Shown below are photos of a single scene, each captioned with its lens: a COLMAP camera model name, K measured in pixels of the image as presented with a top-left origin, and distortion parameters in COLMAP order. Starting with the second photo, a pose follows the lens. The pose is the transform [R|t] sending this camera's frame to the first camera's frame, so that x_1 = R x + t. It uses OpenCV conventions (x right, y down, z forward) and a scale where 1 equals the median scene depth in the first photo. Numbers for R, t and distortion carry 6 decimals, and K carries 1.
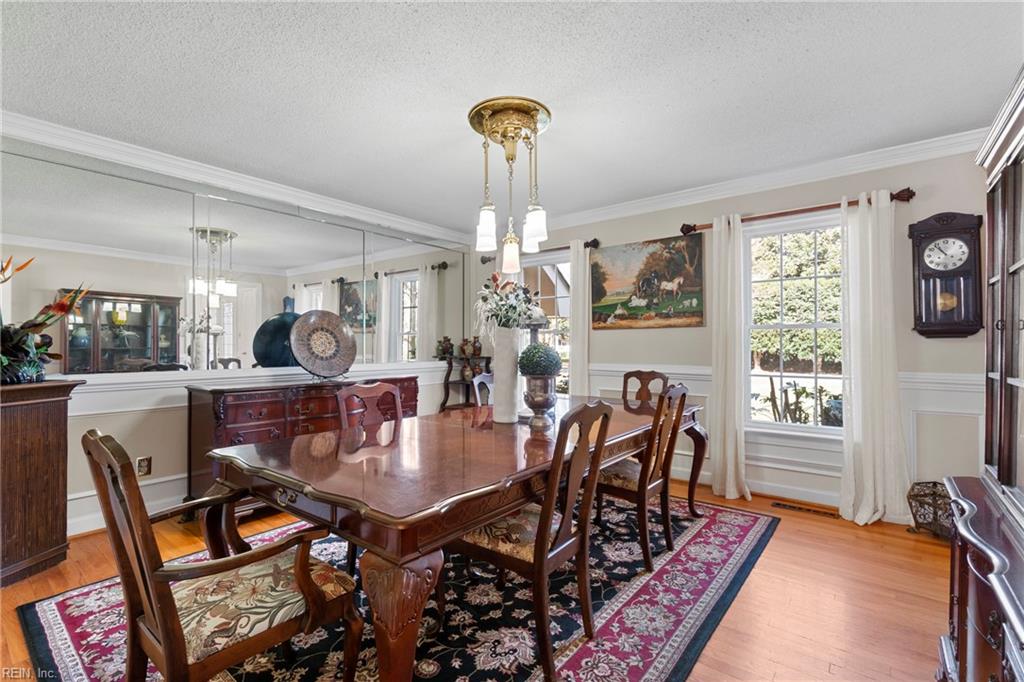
lens RADIAL K [[444.3, 0, 508.7], [0, 444.3, 342.4], [0, 0, 1]] dist [-0.000785, 0.000203]
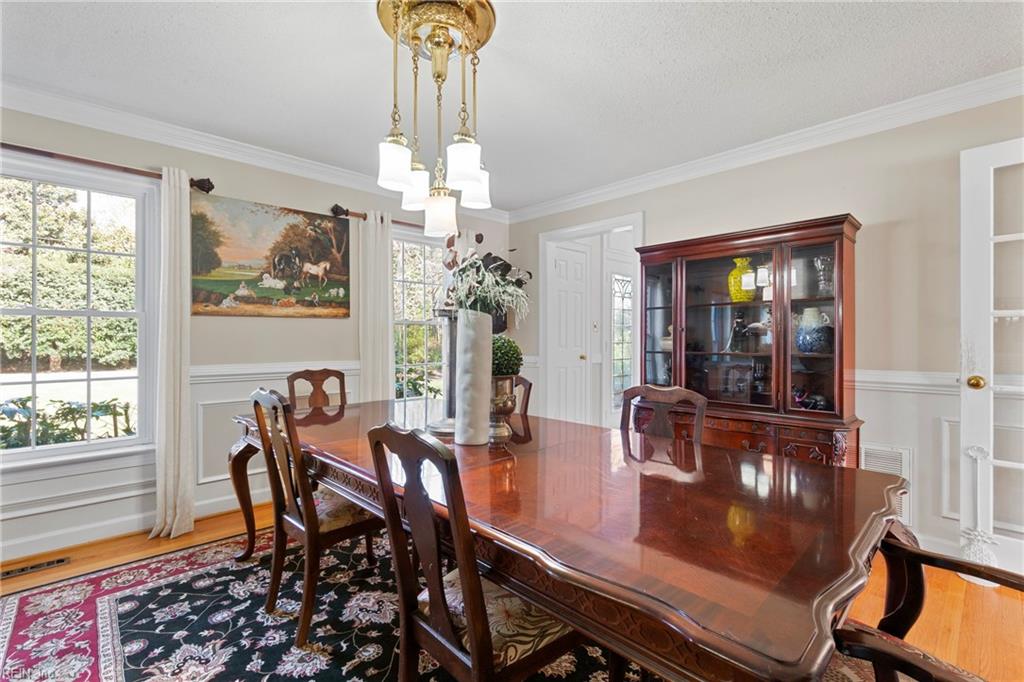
lens RADIAL K [[444.3, 0, 508.8], [0, 444.3, 338.2], [0, 0, 1]] dist [-0.000785, 0.000203]
pose [[0.151094, -0.001815, 0.988518, -0.421561], [-0.004381, 0.999987, 0.002506, 0.002161], [-0.988510, -0.004710, 0.151084, 0.483833]]
